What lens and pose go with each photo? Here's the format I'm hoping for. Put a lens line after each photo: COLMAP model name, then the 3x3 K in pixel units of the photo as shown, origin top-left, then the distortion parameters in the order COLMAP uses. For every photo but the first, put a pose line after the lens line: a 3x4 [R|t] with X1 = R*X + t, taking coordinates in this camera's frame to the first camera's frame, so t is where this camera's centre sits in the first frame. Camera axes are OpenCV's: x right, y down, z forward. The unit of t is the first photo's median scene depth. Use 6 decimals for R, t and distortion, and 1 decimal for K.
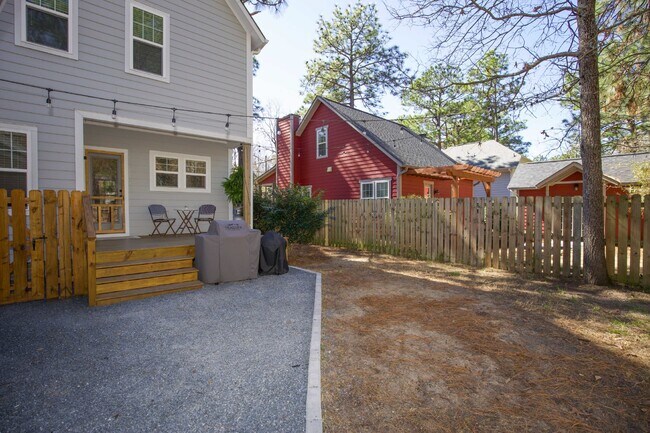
lens RADIAL K [[308.6, 0, 320.7], [0, 308.6, 215.7], [0, 0, 1]] dist [-0.025850, 0.000349]
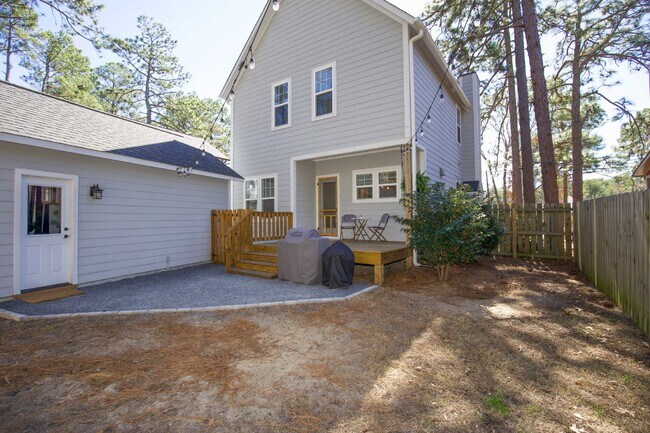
lens RADIAL K [[308.6, 0, 320.7], [0, 308.6, 215.7], [0, 0, 1]] dist [-0.025850, 0.000349]
pose [[0.203883, -0.004747, -0.978984, 0.669597], [-0.010064, 0.999925, -0.006944, -0.022564], [0.978944, 0.011268, 0.203820, 0.657743]]
